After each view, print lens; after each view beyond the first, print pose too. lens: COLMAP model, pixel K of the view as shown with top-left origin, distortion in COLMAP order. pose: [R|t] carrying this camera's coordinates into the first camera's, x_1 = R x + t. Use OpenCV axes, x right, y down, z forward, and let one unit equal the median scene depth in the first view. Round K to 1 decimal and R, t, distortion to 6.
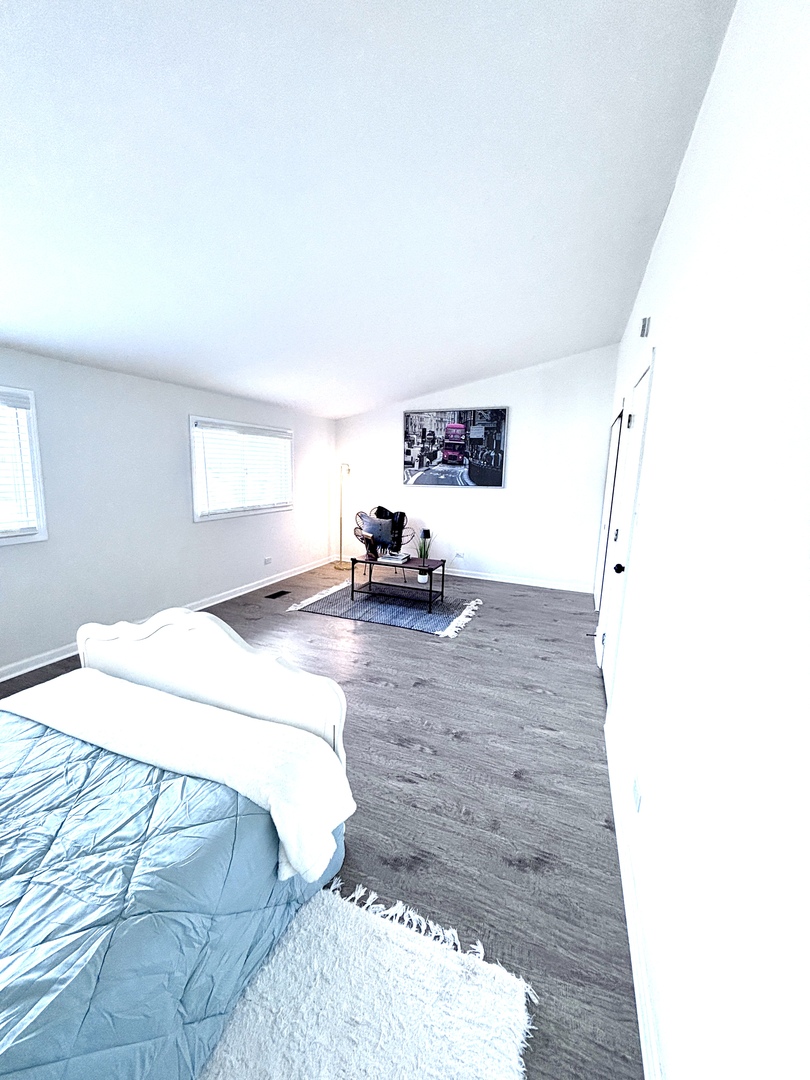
lens RADIAL K [[437.7, 0, 406.2], [0, 437.7, 537.7], [0, 0, 1]] dist [-0.003974, -0.001412]
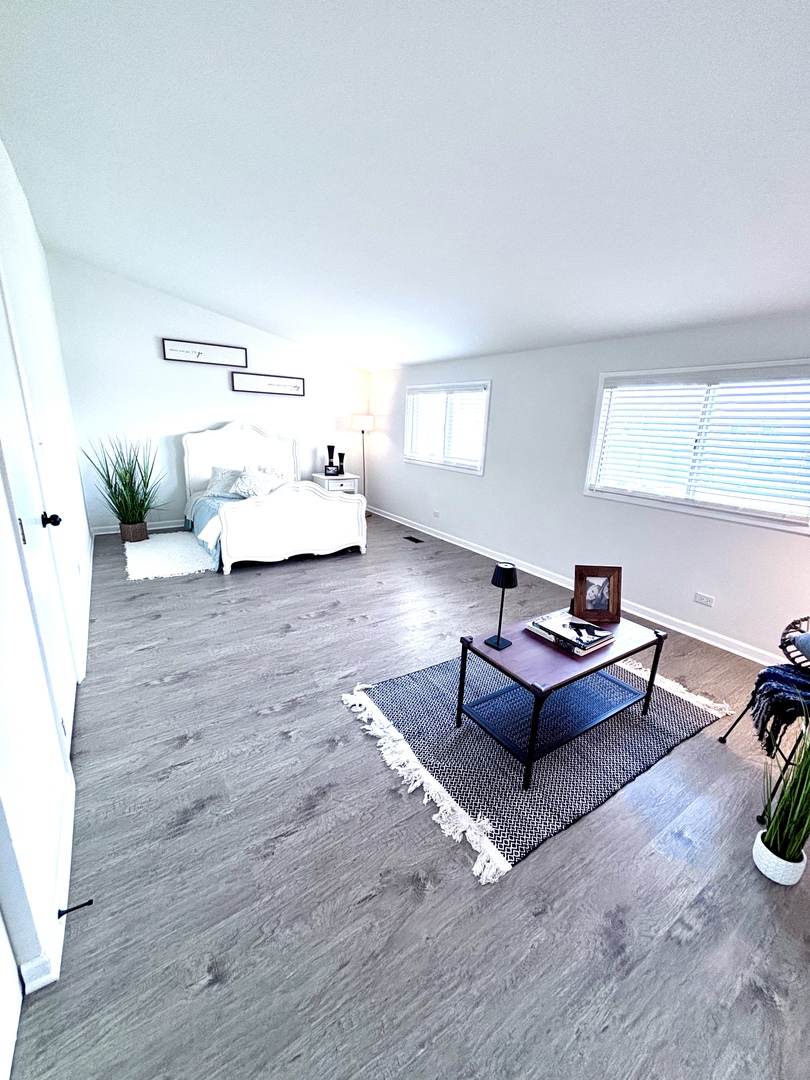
lens RADIAL K [[437.7, 0, 410.0], [0, 437.7, 539.3], [0, 0, 1]] dist [-0.003974, -0.001412]
pose [[-0.575003, 0.168667, -0.800577, 0.581218], [-0.187431, 0.925339, 0.329572, -0.225485], [0.796393, 0.339557, -0.500459, 1.491897]]
